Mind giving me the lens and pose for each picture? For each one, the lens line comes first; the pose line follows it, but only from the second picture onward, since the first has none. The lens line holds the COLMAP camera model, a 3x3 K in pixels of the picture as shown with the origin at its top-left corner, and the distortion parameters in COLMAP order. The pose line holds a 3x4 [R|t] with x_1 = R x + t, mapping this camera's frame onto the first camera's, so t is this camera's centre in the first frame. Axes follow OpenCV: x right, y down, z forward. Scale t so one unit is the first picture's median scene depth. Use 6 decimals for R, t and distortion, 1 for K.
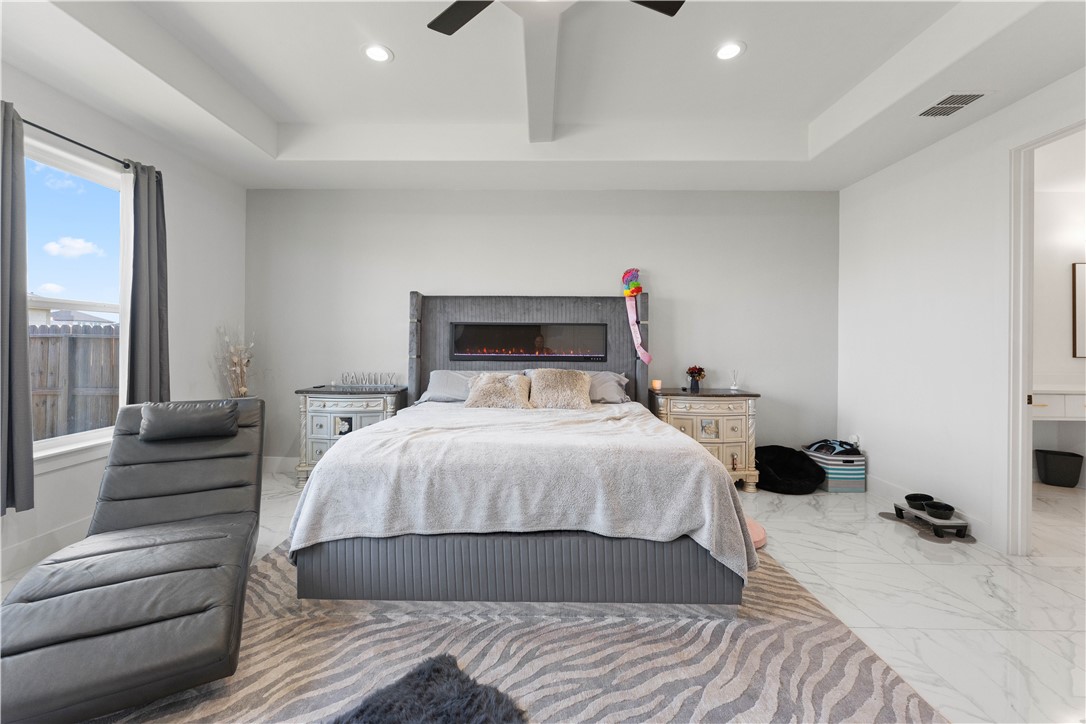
lens RADIAL K [[446.2, 0, 534.7], [0, 446.2, 346.5], [0, 0, 1]] dist [-0.000559, -0.000355]
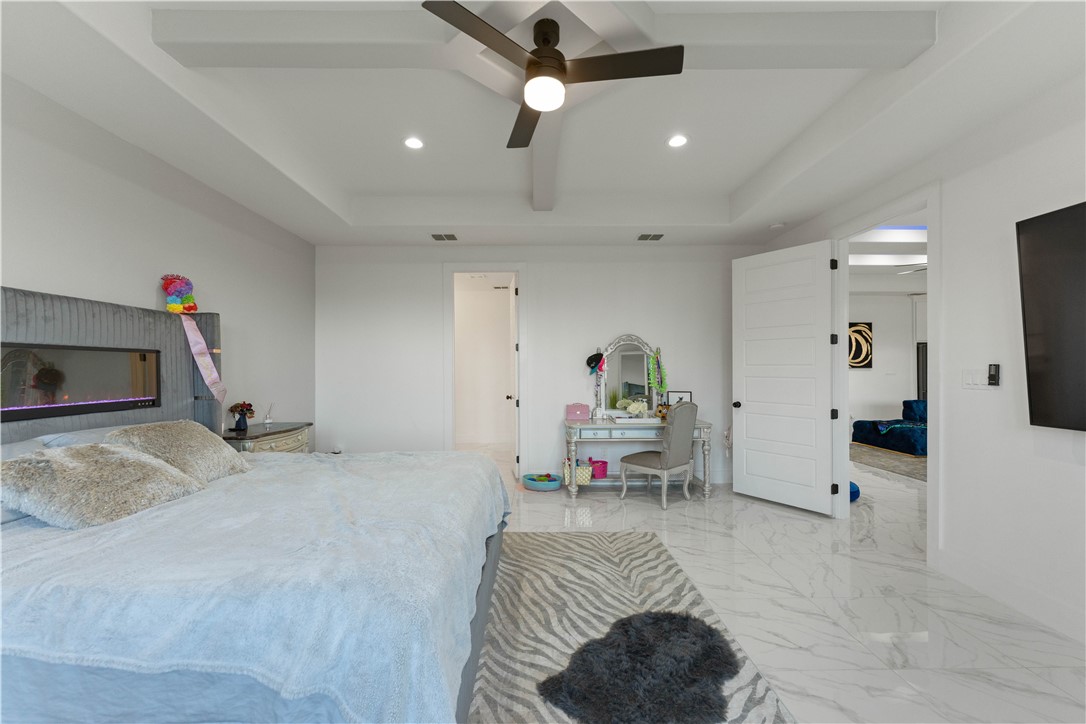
lens RADIAL K [[438.8, 0, 543.0], [0, 438.8, 362.0], [0, 0, 1]] dist [0.000921, 0.000029]
pose [[-0.026157, 0.007329, 0.999631, -0.680950], [0.011046, 0.999914, -0.007042, -0.028680], [-0.999597, 0.010858, -0.026236, 0.563270]]
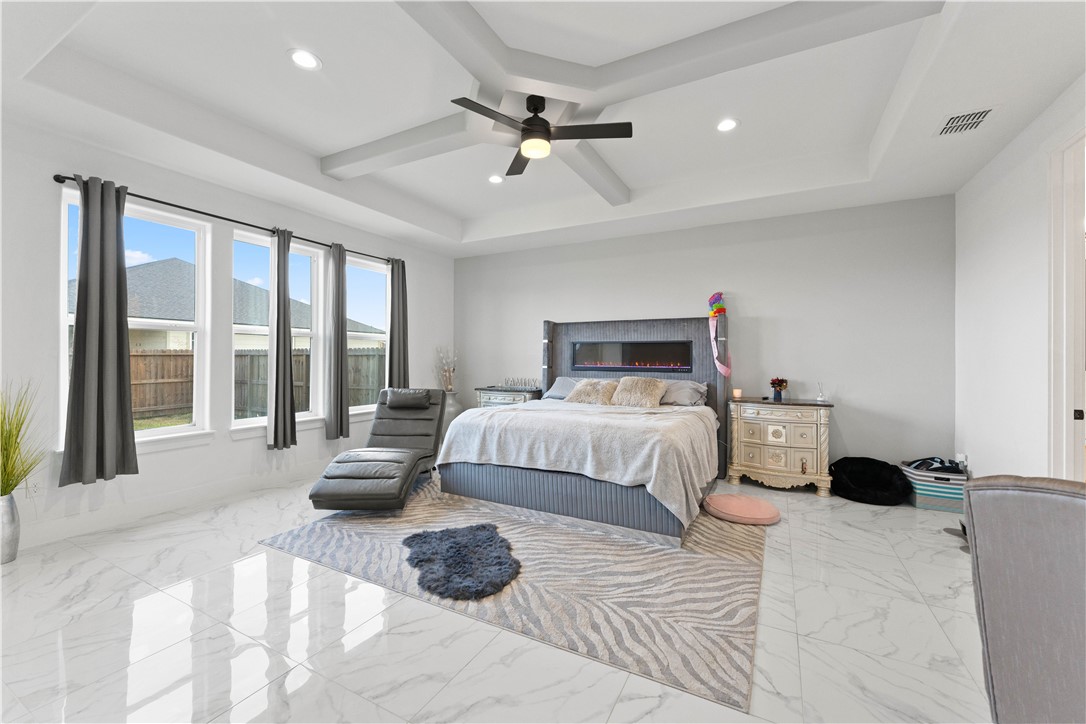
lens RADIAL K [[438.8, 0, 543.0], [0, 438.8, 362.0], [0, 0, 1]] dist [0.000921, 0.000029]
pose [[0.886109, 0.001756, -0.463474, 0.458451], [-0.002106, 0.999998, -0.000237, 0.009516], [0.463473, 0.001186, 0.886110, -0.288188]]
